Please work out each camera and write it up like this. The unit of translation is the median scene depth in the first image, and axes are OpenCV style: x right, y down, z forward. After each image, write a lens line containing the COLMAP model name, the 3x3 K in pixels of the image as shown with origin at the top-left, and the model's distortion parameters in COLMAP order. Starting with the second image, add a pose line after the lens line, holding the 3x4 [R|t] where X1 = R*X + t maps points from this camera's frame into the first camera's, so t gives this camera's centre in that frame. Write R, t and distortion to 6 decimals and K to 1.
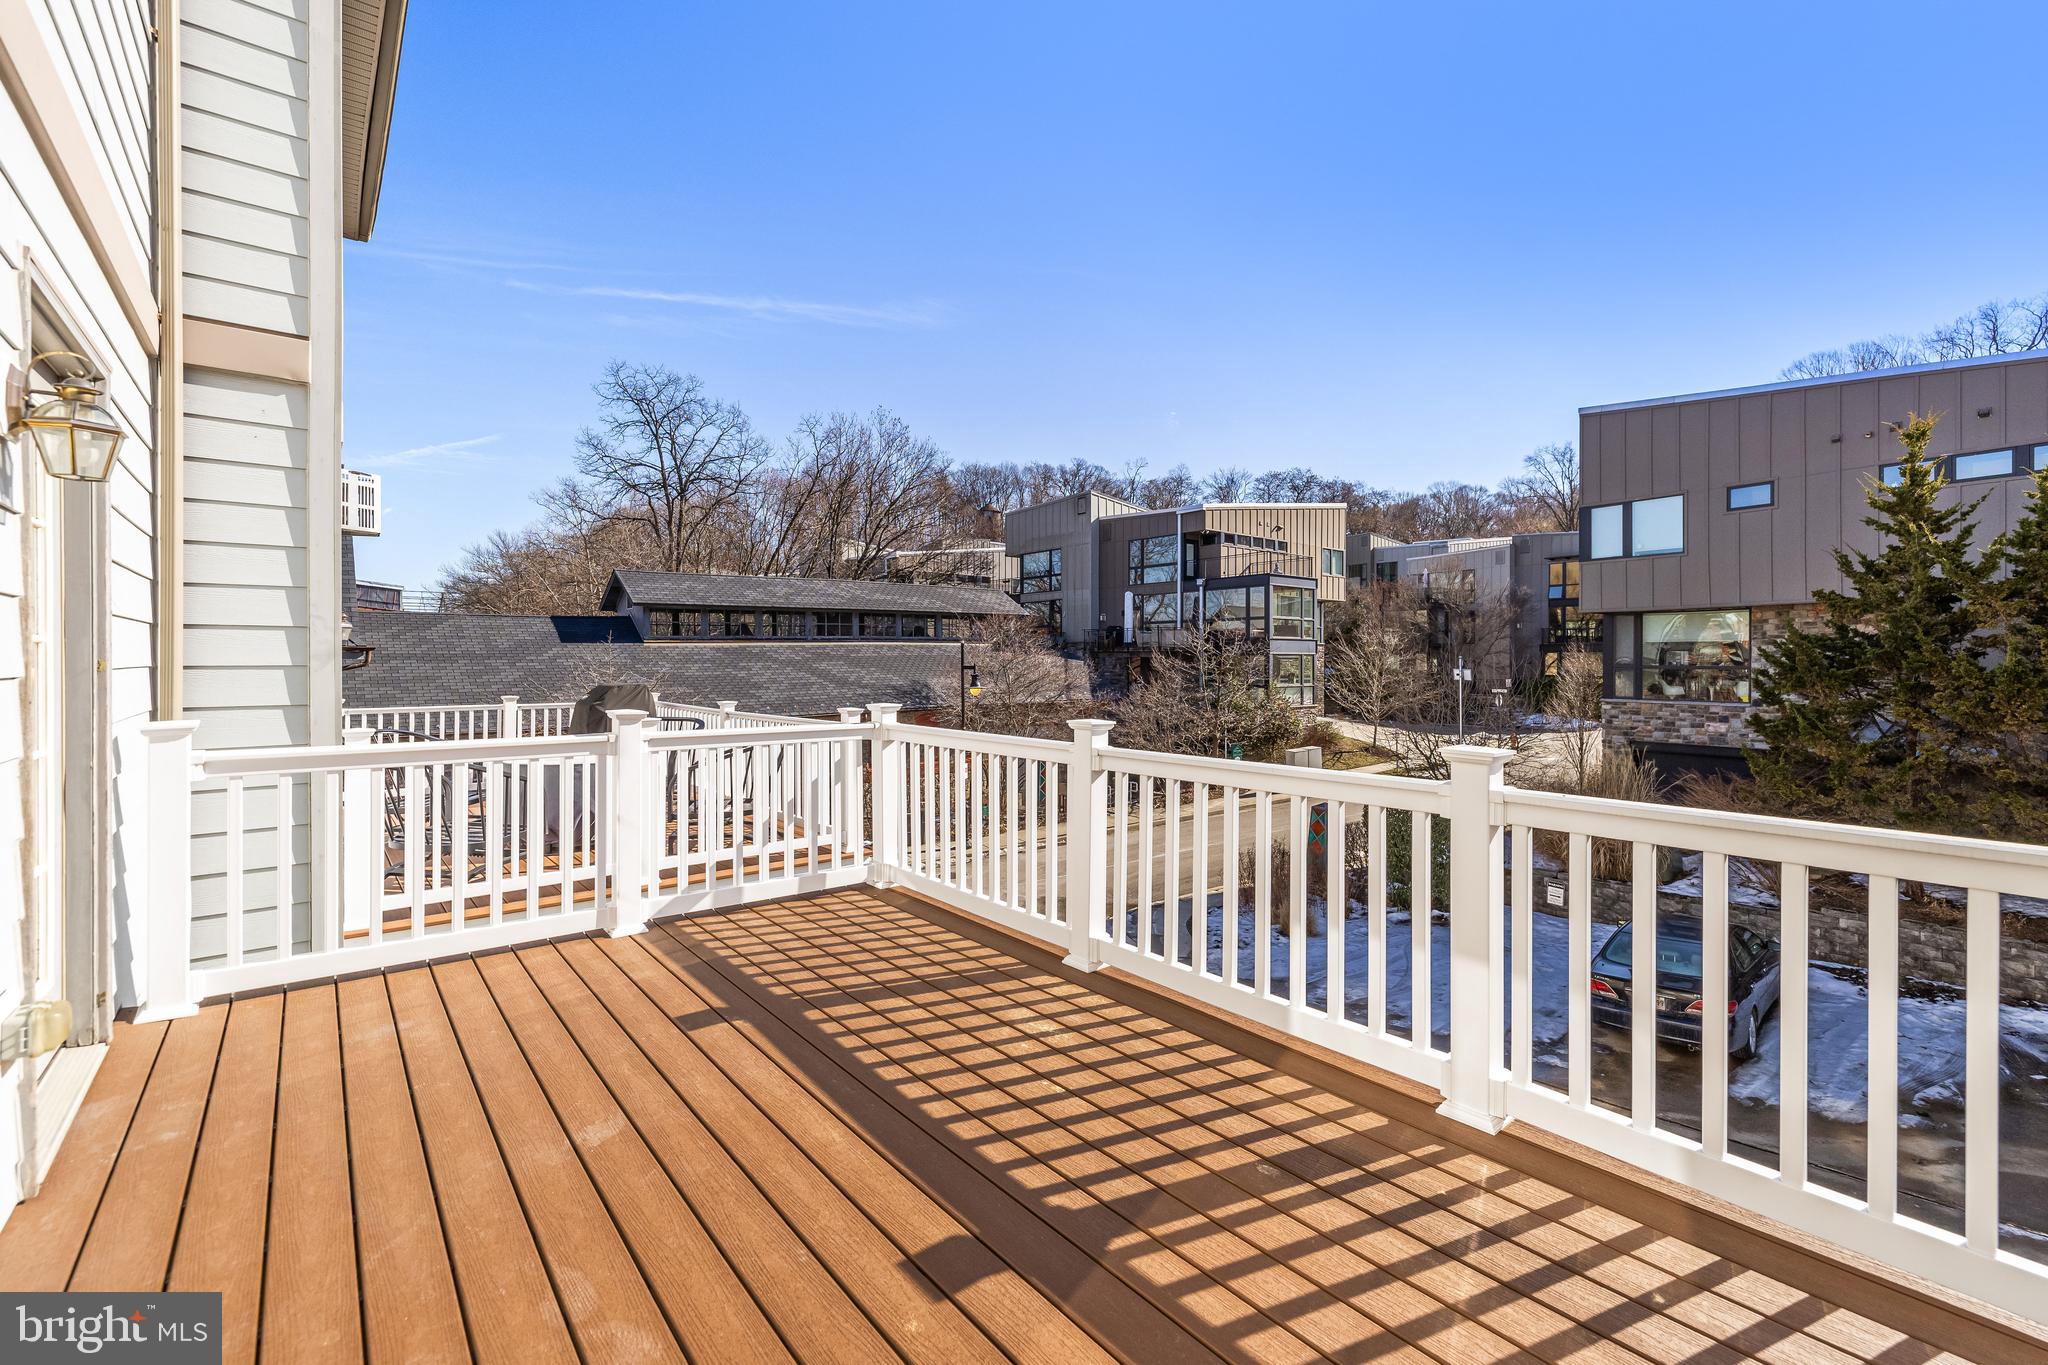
lens RADIAL K [[863.3, 0, 1015.5], [0, 863.3, 639.6], [0, 0, 1]] dist [0.001125, -0.000259]
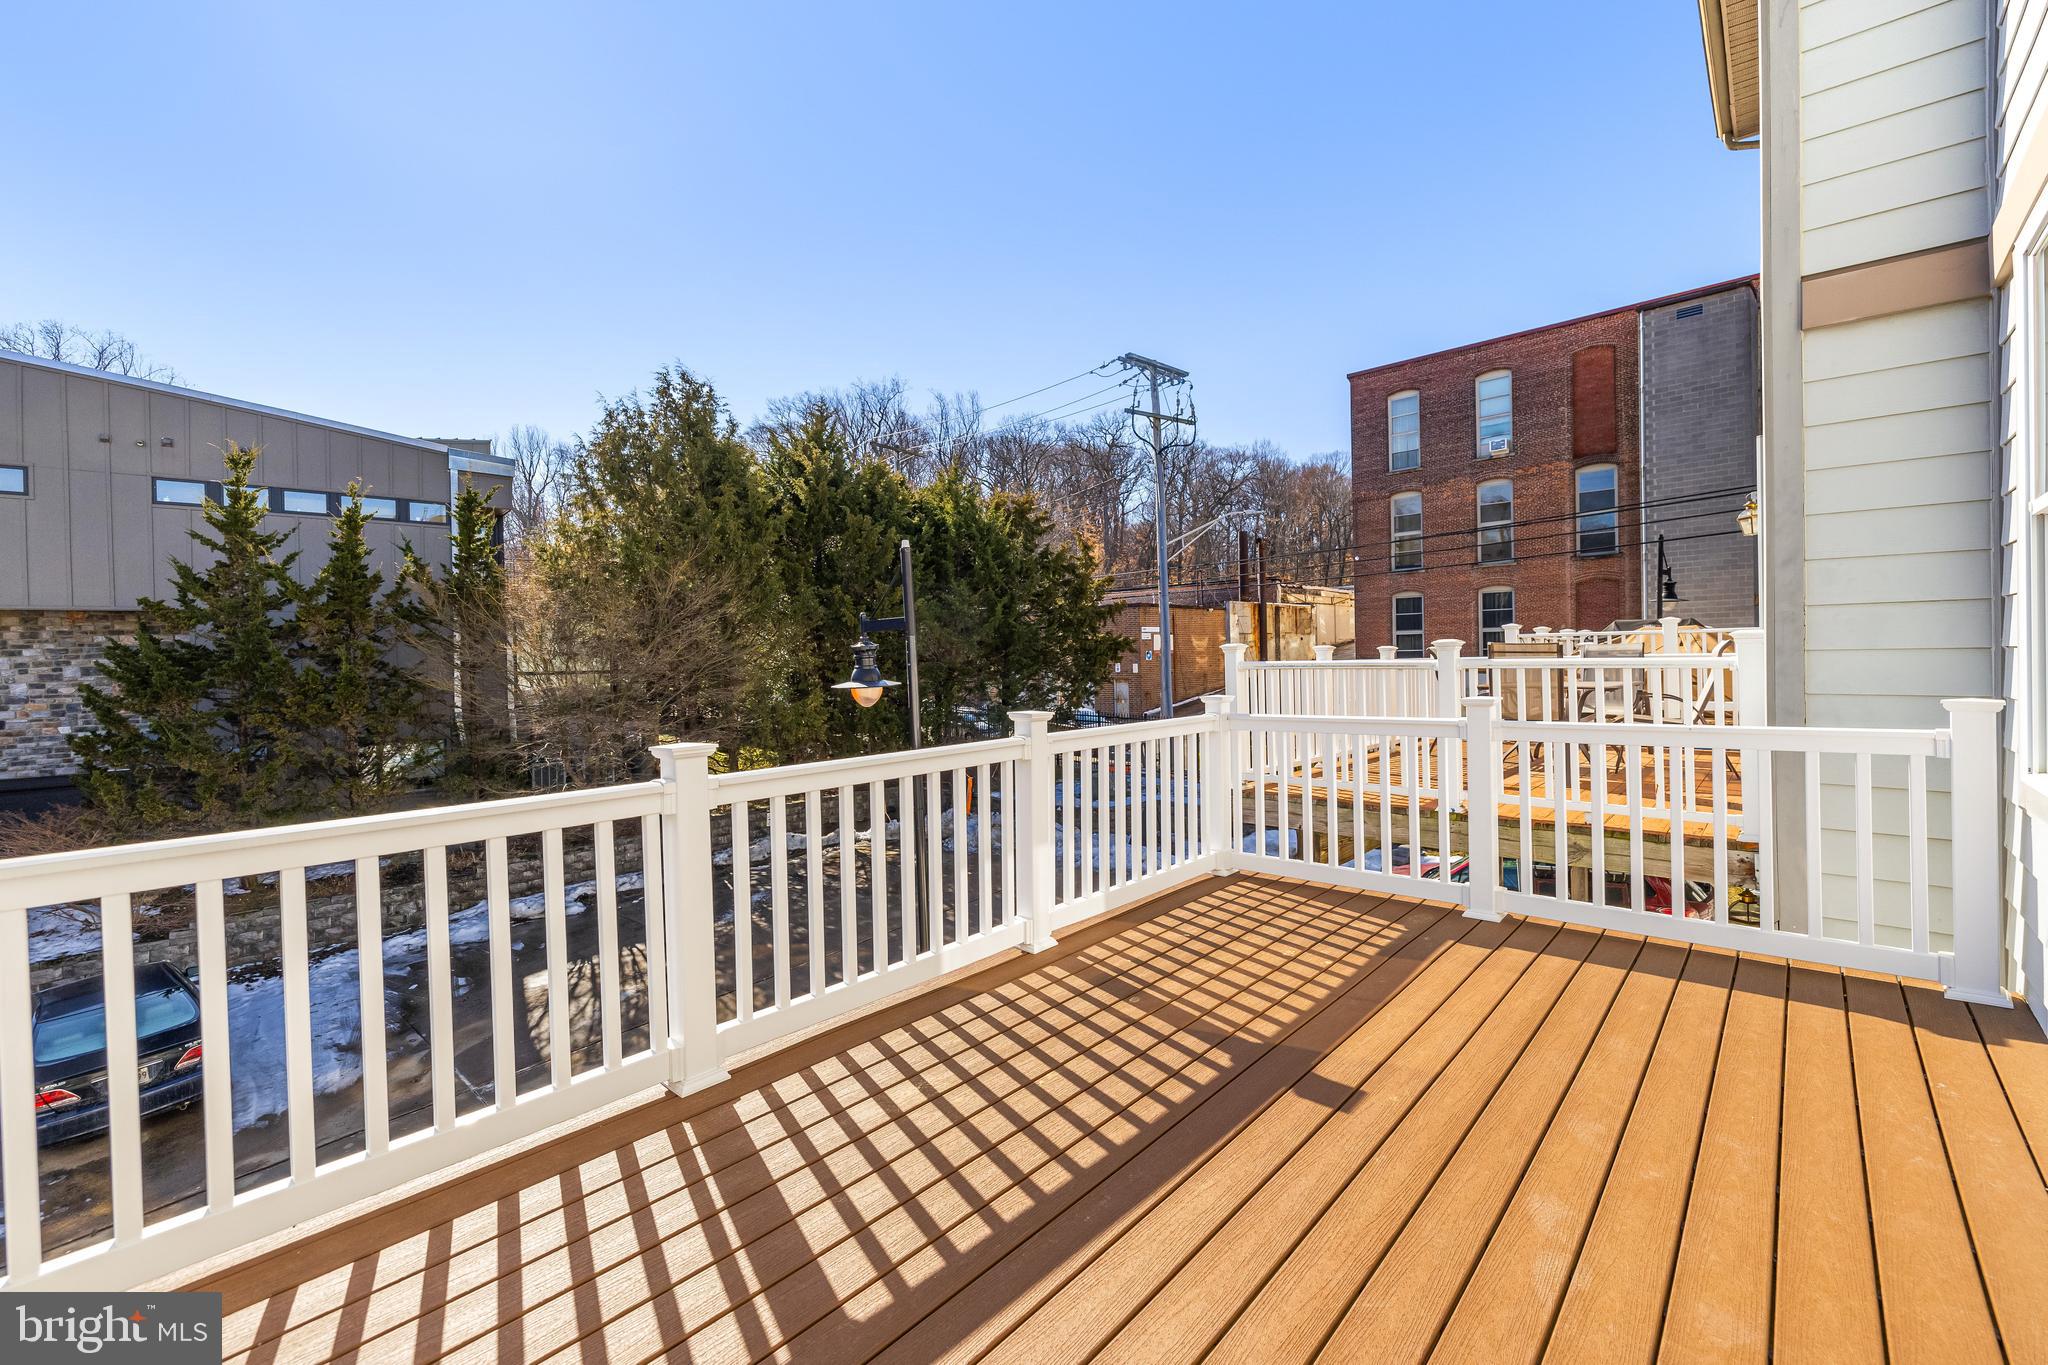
lens RADIAL K [[863.3, 0, 1015.5], [0, 863.3, 639.6], [0, 0, 1]] dist [0.001125, -0.000259]
pose [[-0.146947, 0.022190, 0.988895, -0.625596], [-0.005503, 0.999715, -0.023250, 0.020207], [-0.989129, -0.008859, -0.146783, 0.777292]]
